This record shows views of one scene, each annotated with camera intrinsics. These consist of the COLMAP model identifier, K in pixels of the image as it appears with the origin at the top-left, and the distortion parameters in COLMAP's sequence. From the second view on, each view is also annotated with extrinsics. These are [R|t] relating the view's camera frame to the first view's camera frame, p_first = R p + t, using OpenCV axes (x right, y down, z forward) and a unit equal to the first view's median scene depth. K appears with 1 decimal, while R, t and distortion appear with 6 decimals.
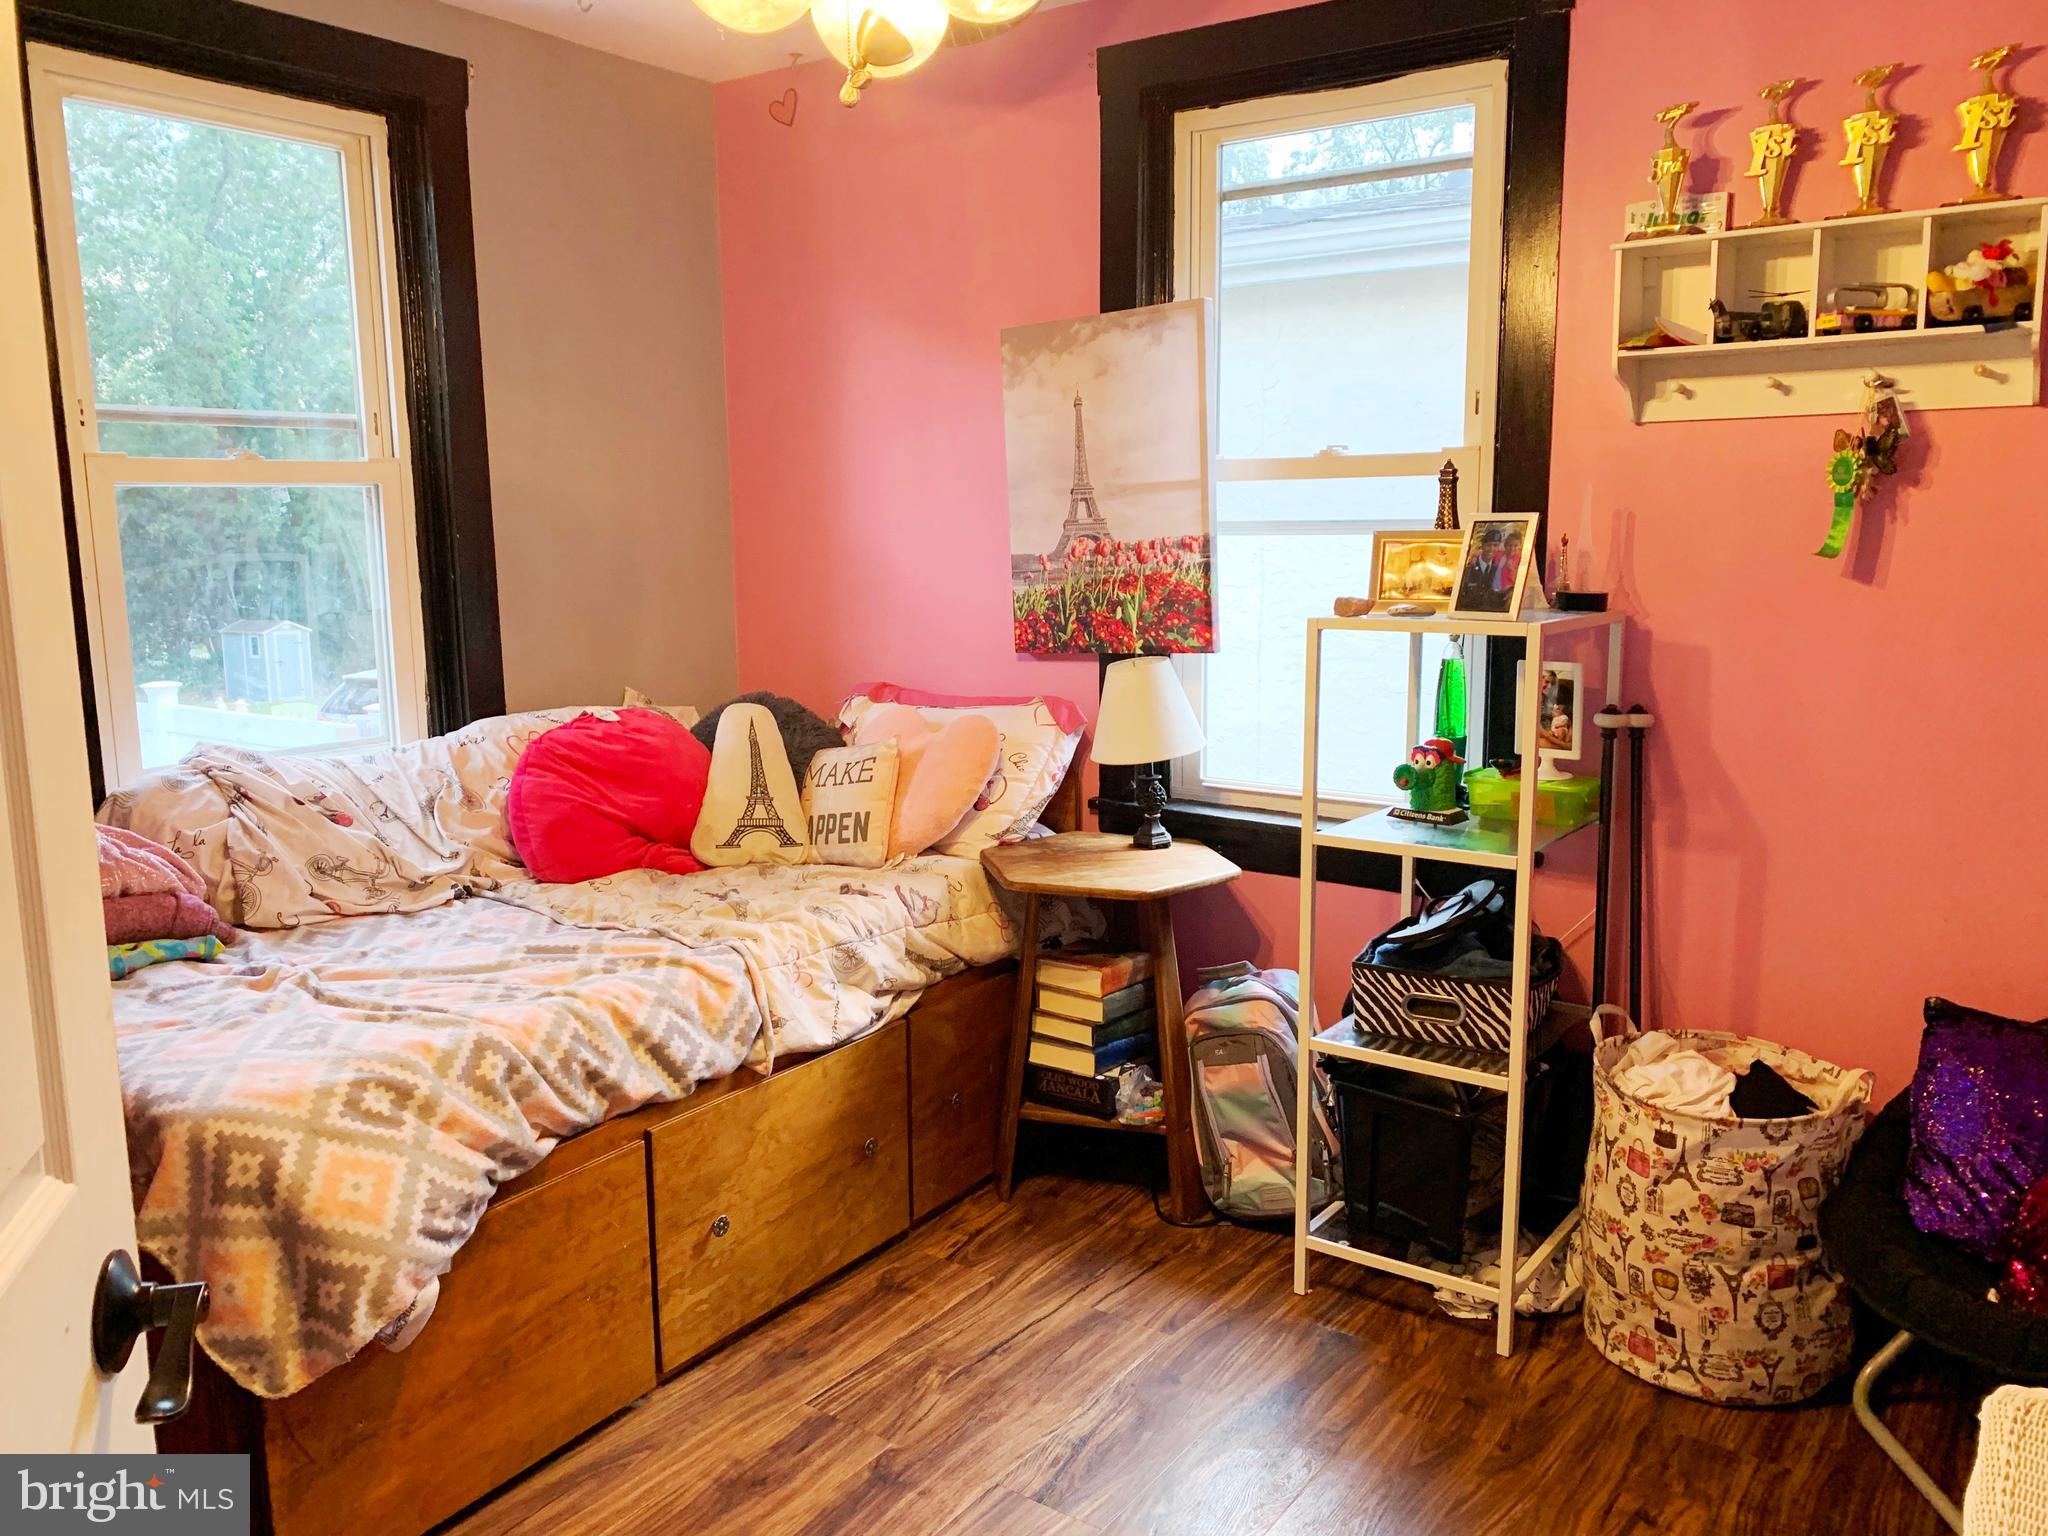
lens RADIAL K [[1562.2, 0, 1015.9], [0, 1562.2, 772.0], [0, 0, 1]] dist [0.021063, -0.028173]
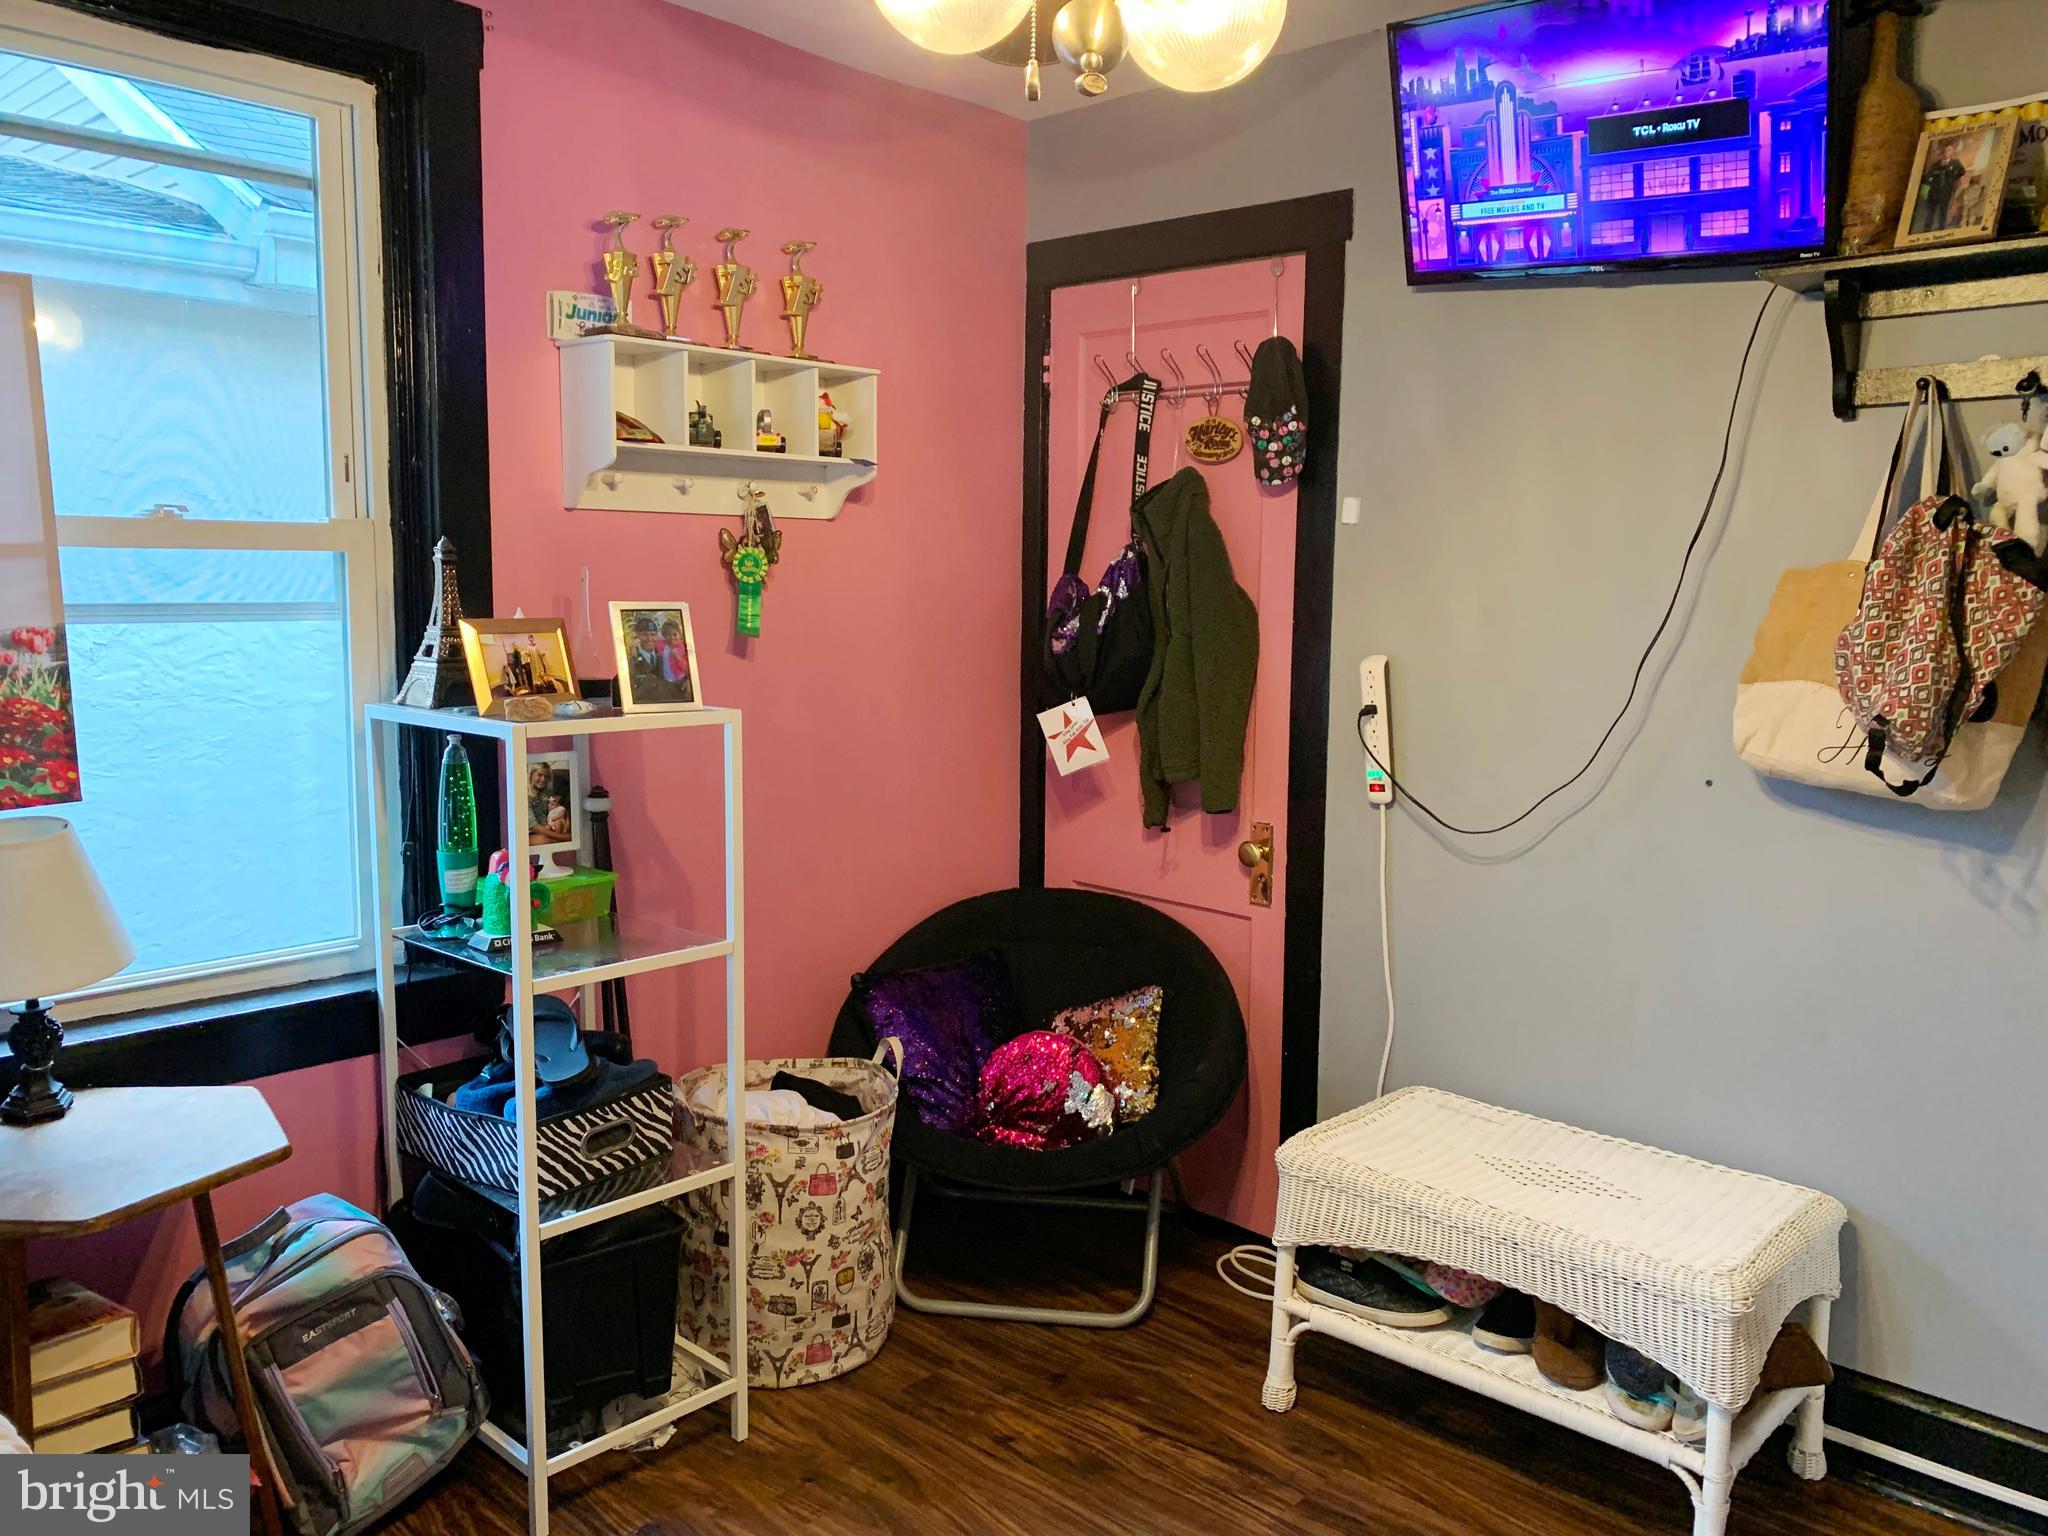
lens RADIAL K [[1562.2, 0, 1017.0], [0, 1562.2, 757.4], [0, 0, 1]] dist [0.021063, -0.028173]
pose [[0.123334, -0.104935, 0.986802, -0.578330], [0.146609, 0.985408, 0.086463, -0.111075], [-0.981476, 0.134010, 0.136919, 0.605761]]
